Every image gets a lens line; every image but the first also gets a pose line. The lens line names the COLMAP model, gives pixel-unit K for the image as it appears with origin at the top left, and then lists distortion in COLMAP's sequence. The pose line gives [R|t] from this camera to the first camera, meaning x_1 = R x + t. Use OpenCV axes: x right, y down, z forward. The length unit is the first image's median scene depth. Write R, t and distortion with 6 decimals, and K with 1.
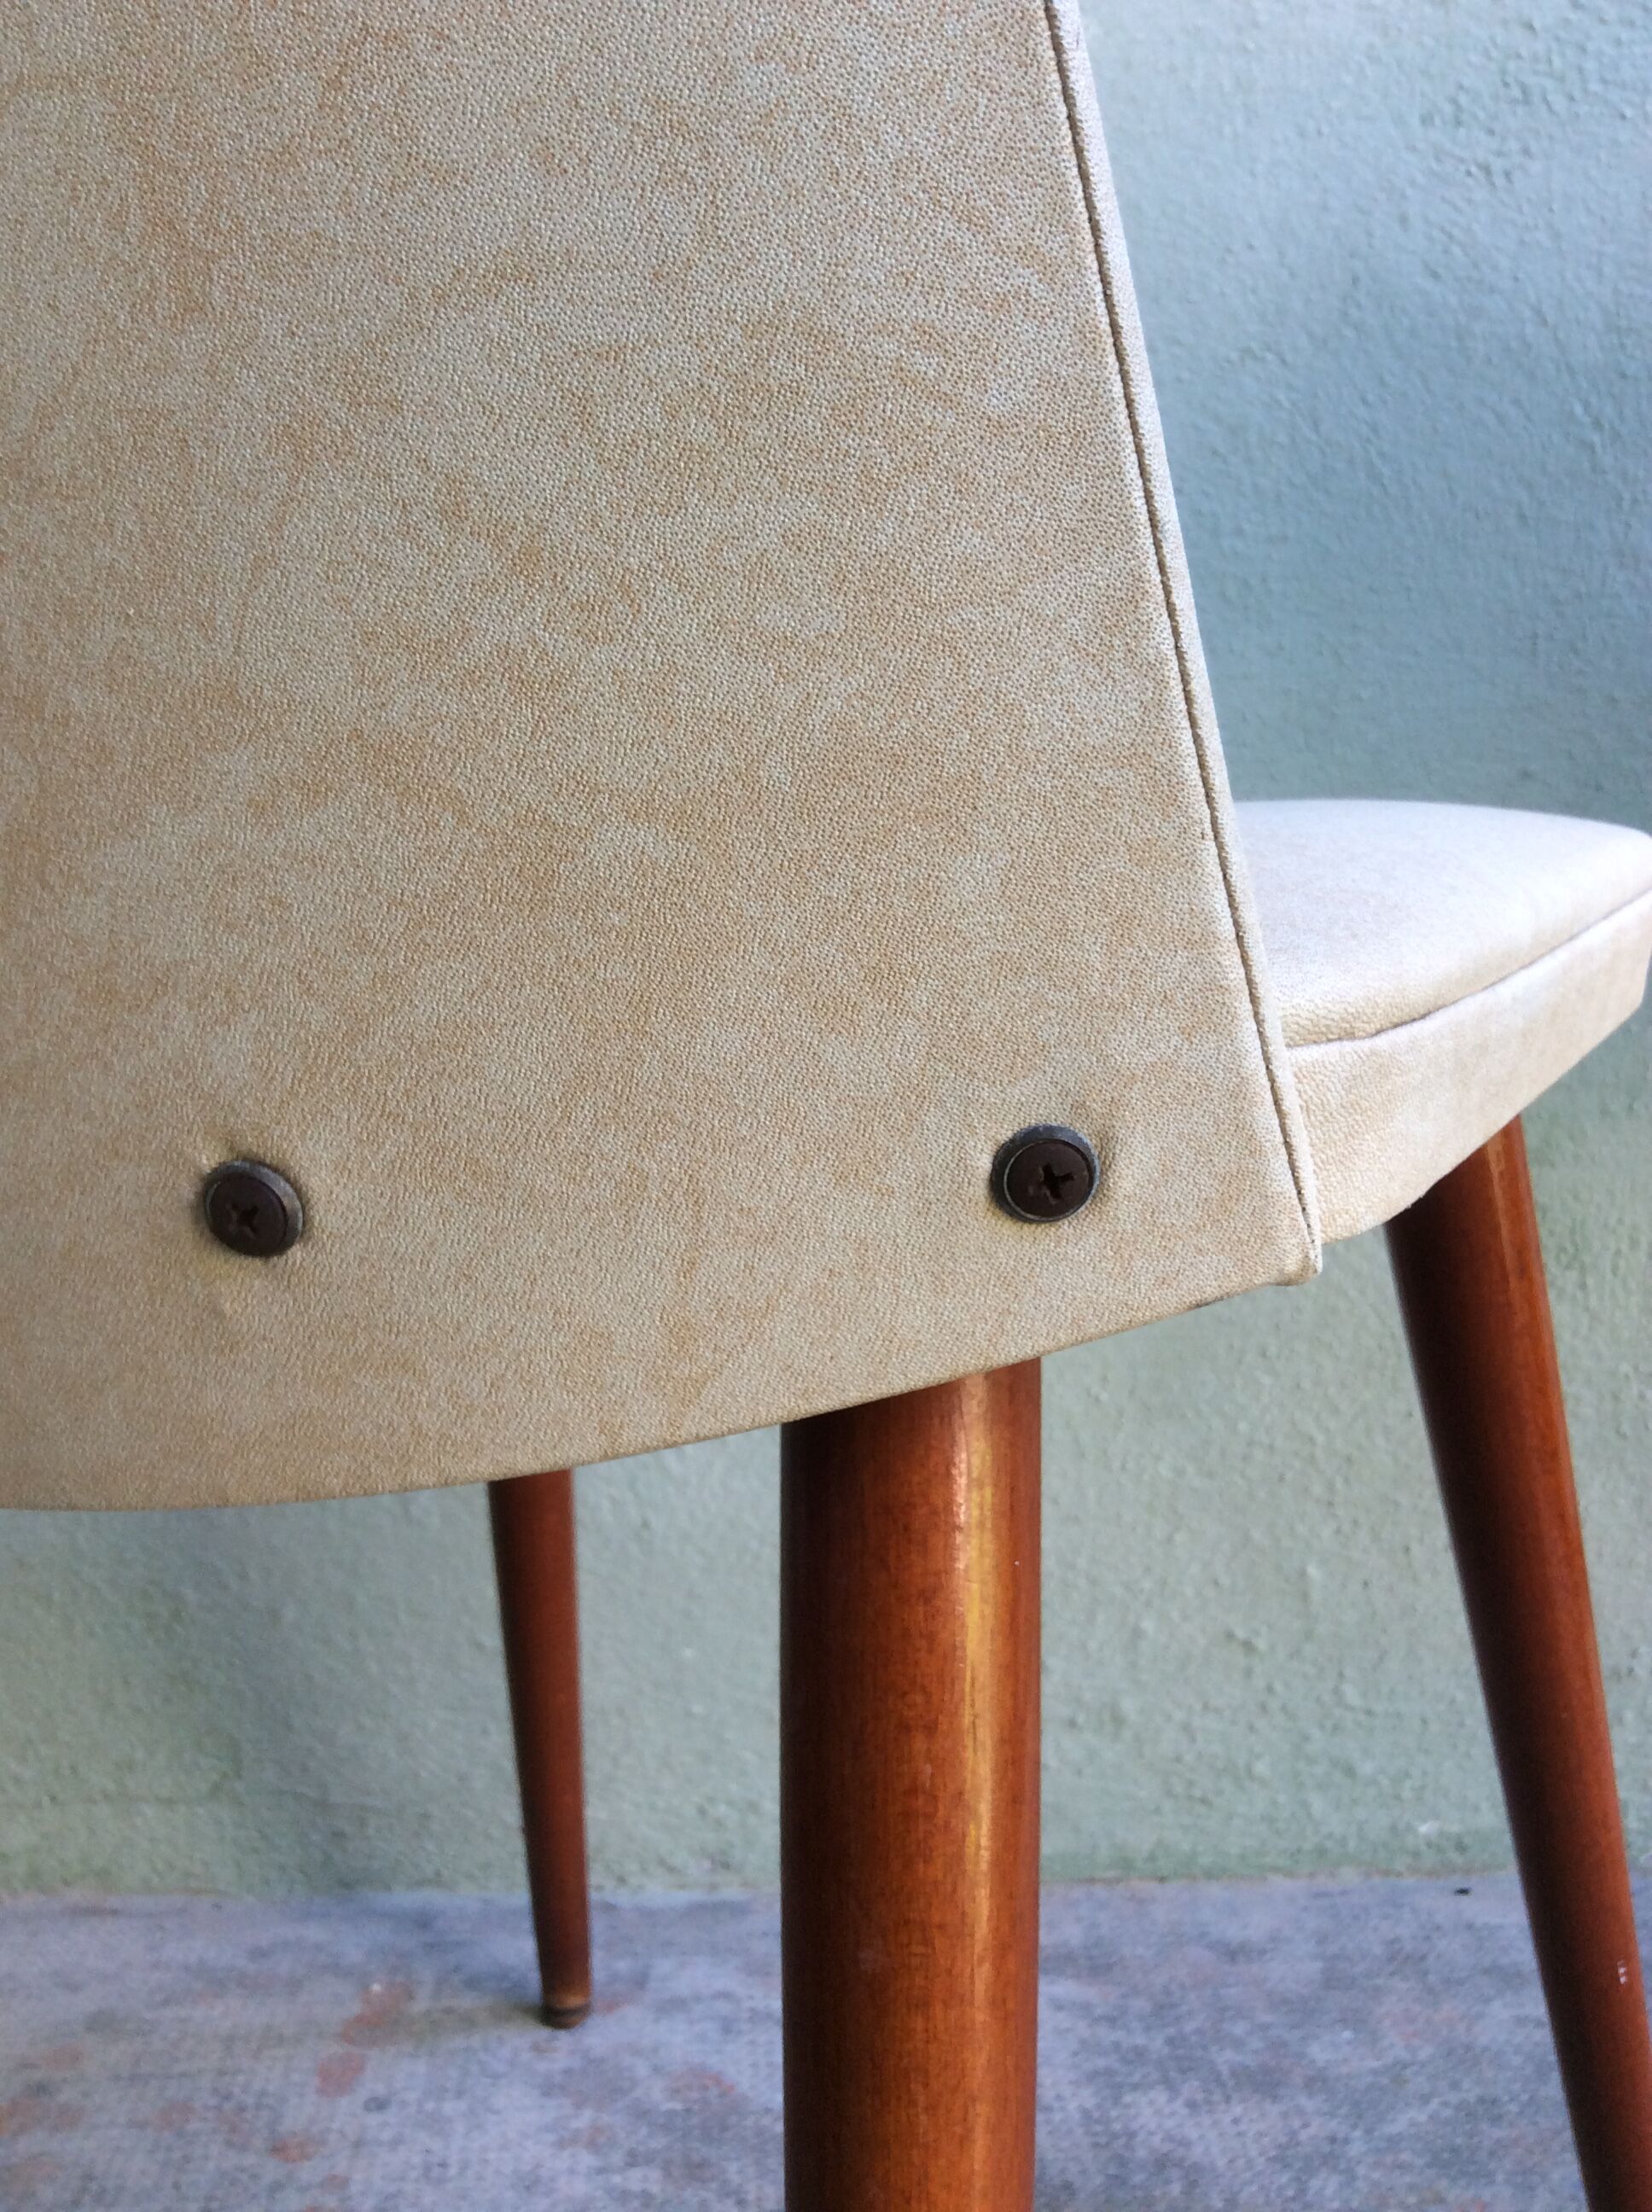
lens RADIAL K [[2066.3, 0, 817.5], [0, 2066.3, 1096.7], [0, 0, 1]] dist [0.032093, -0.088982]
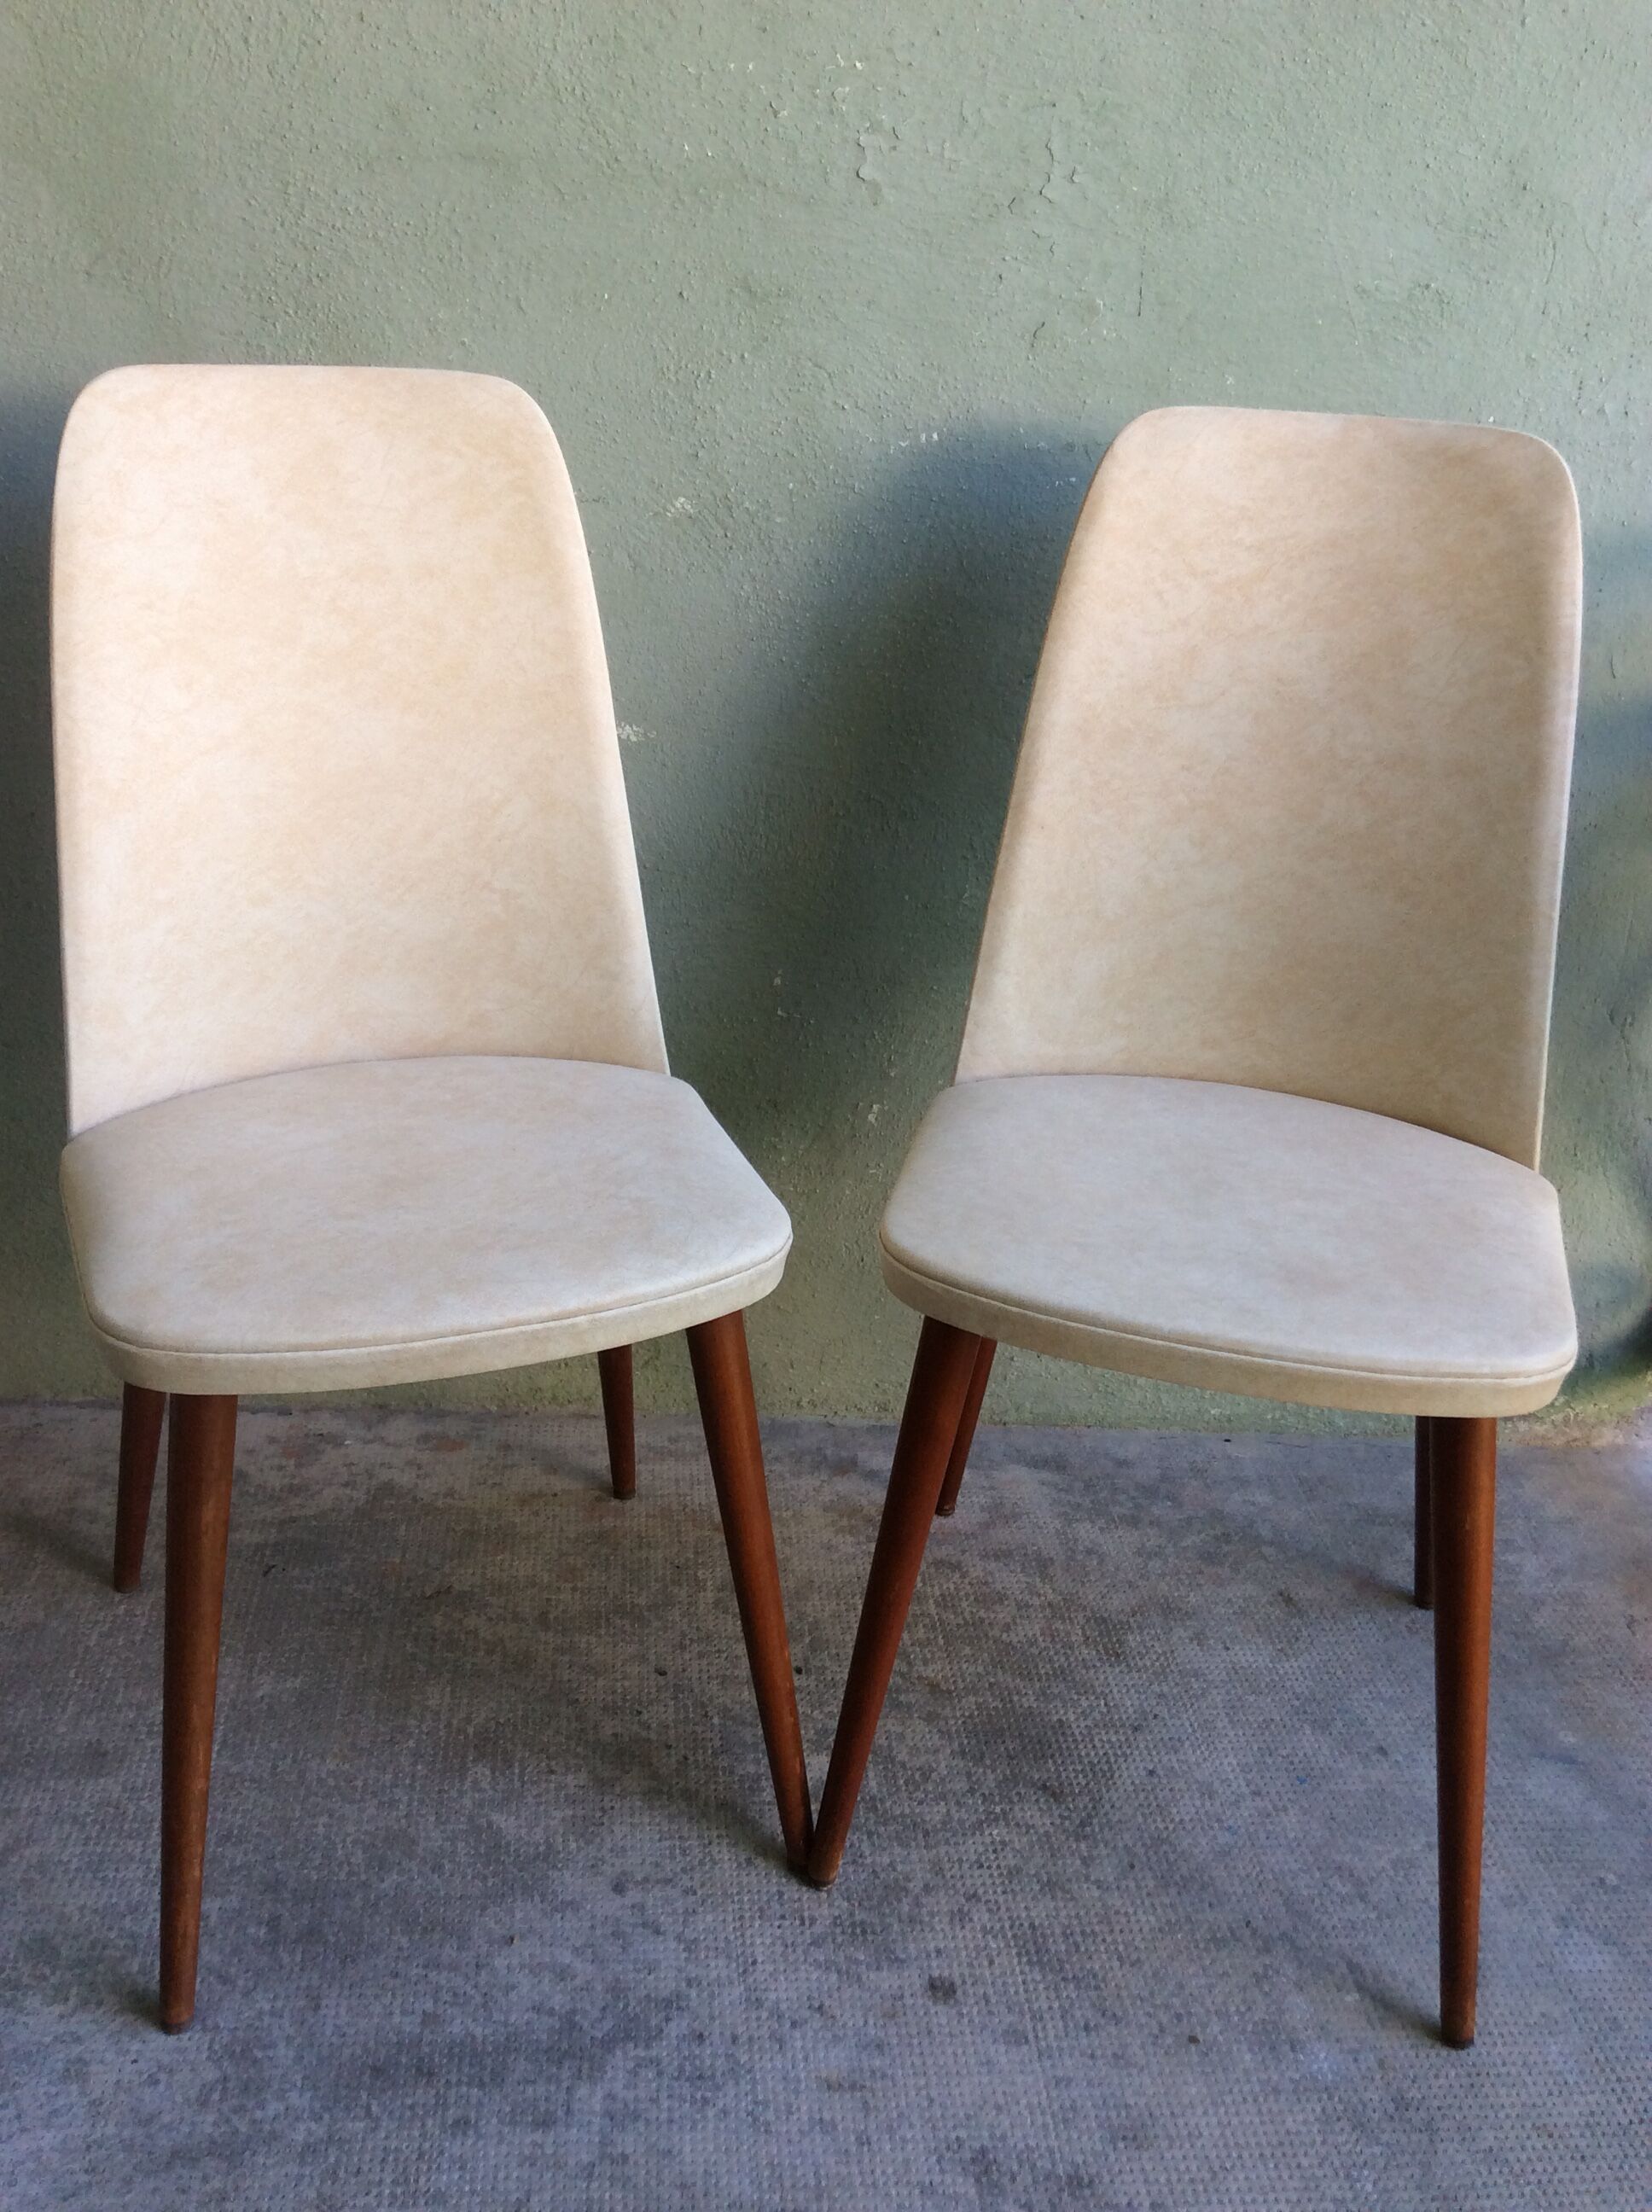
lens RADIAL K [[2020.9, 0, 813.3], [0, 2020.9, 1081.5], [0, 0, 1]] dist [0.133787, -0.266094]
pose [[0.996081, 0.058712, 0.066155, -0.296466], [-0.074262, 0.961413, 0.264895, -0.534438], [-0.048049, -0.268770, 0.962005, -0.971602]]
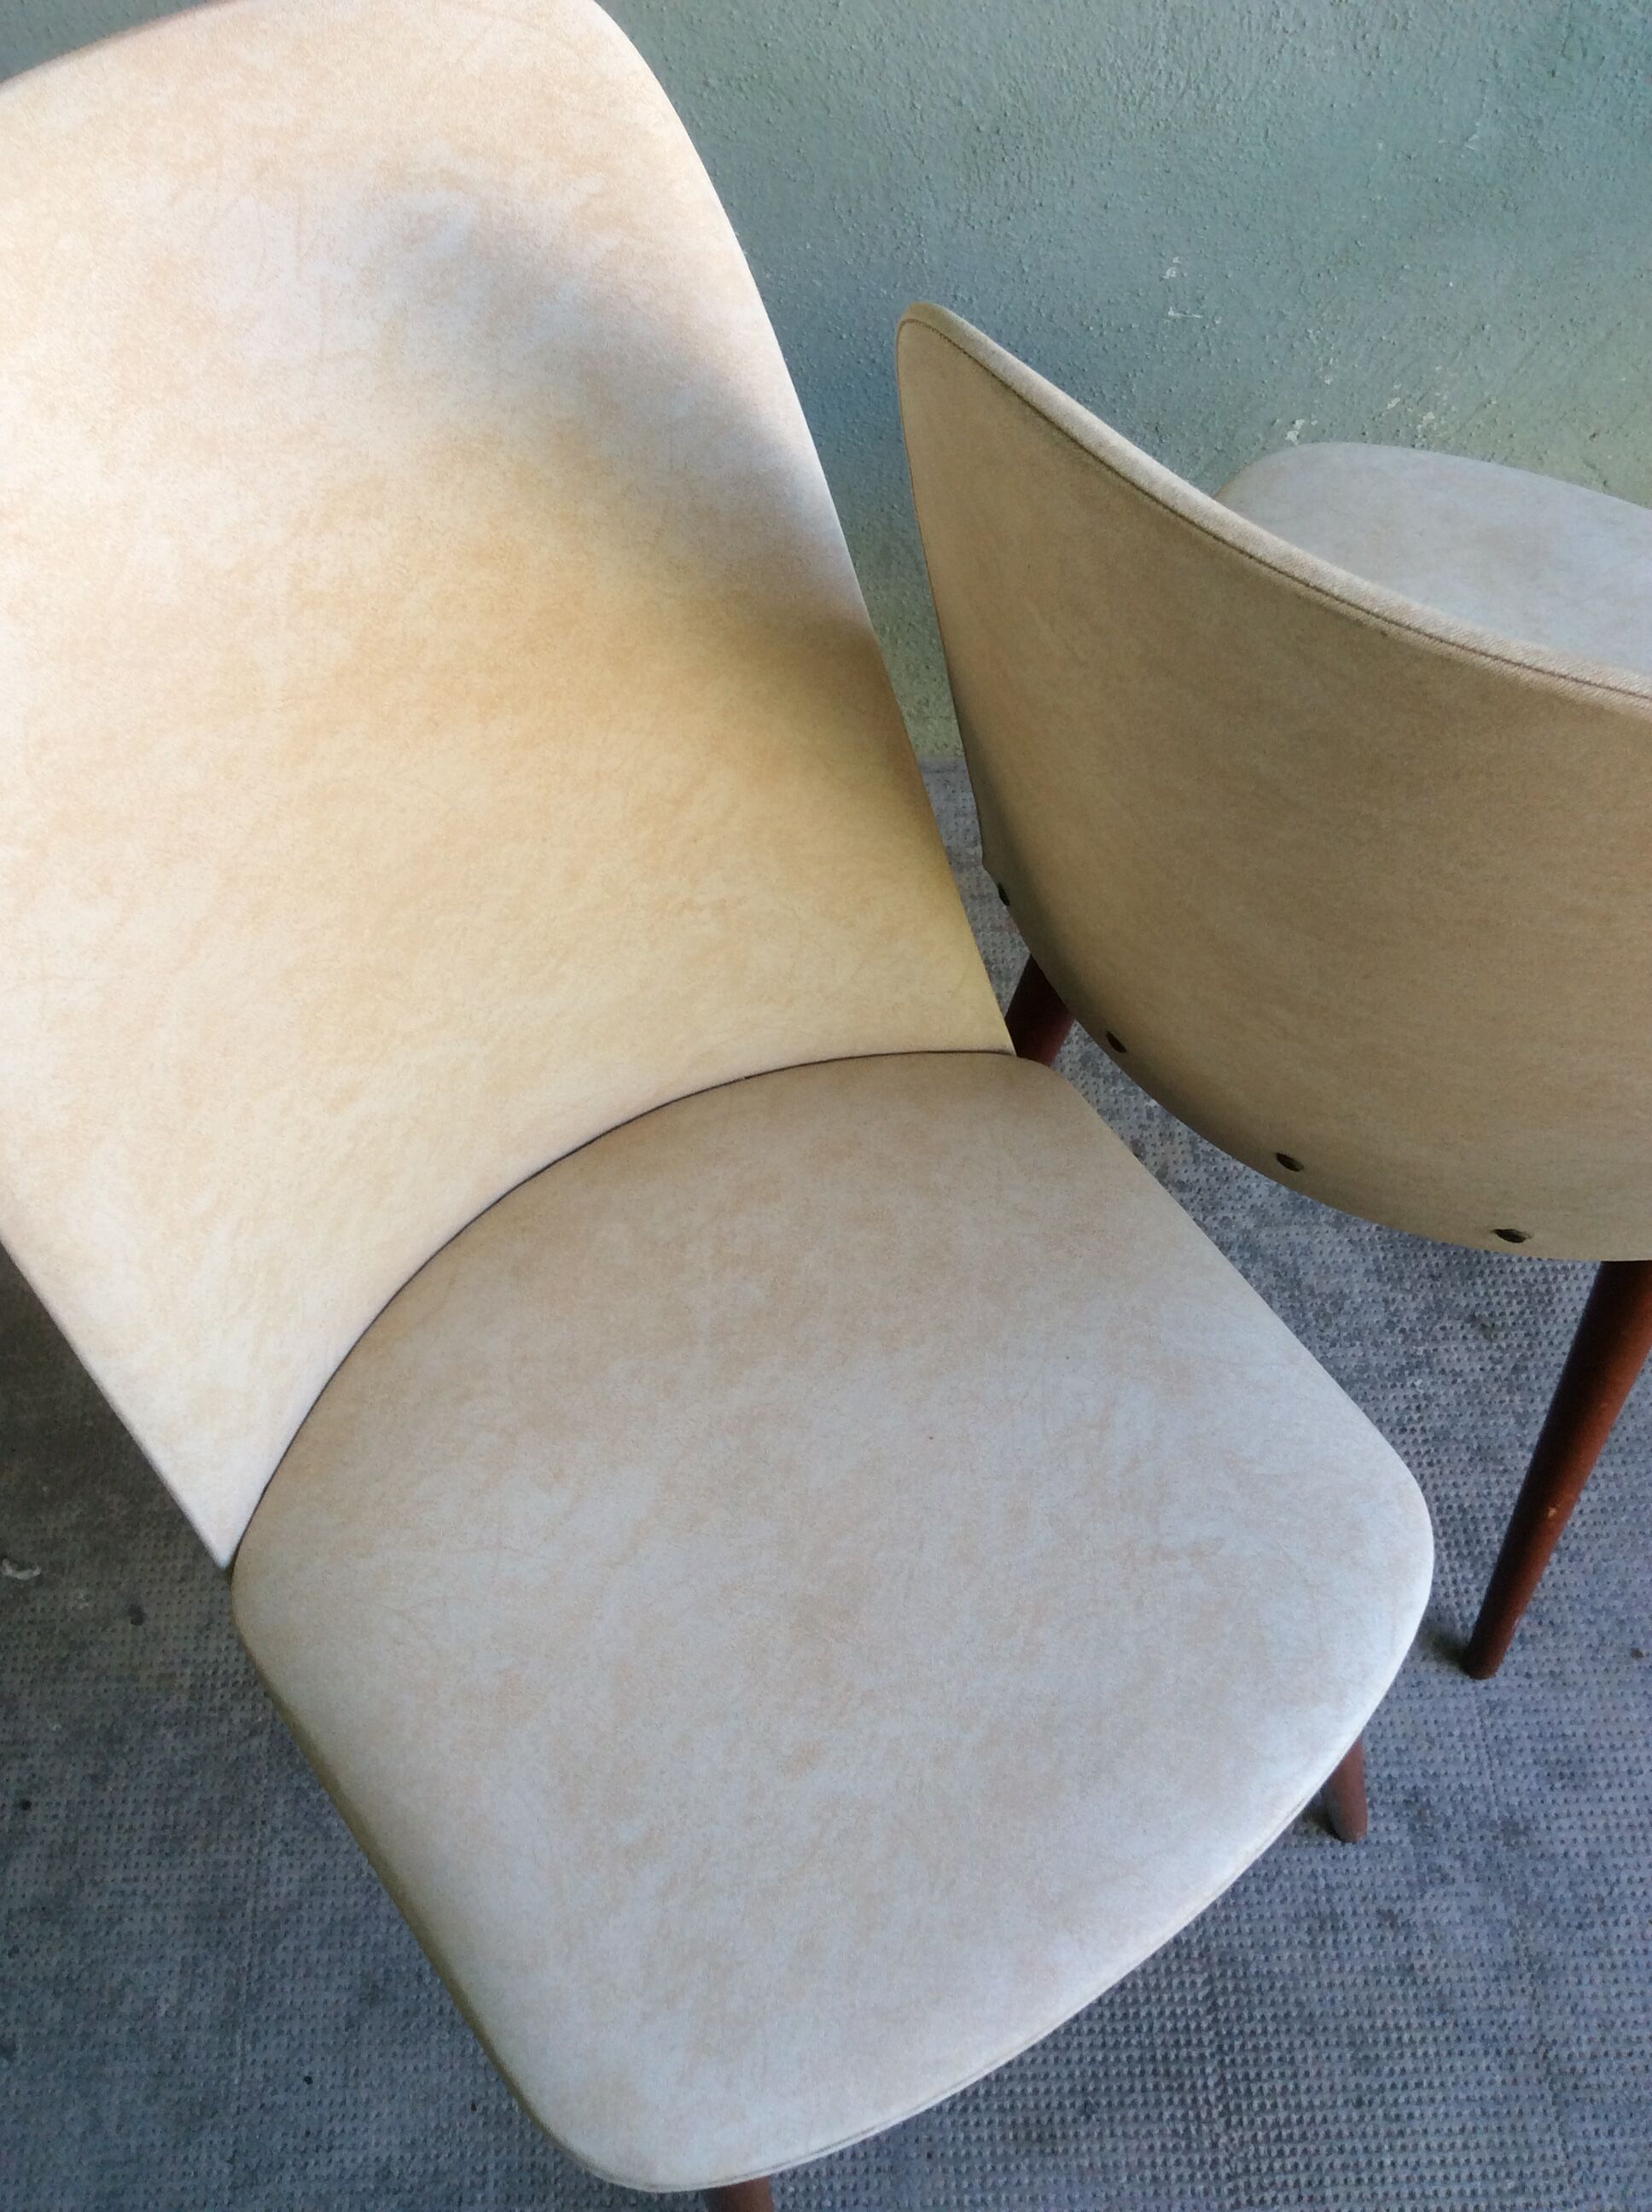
lens RADIAL K [[2047.2, 0, 788.4], [0, 2047.2, 1073.4], [0, 0, 1]] dist [0.130256, -0.278543]
pose [[0.999720, -0.005731, -0.022940, -0.439816], [0.021763, 0.602315, 0.797962, -0.909897], [0.009244, -0.798238, 0.602271, -0.281157]]
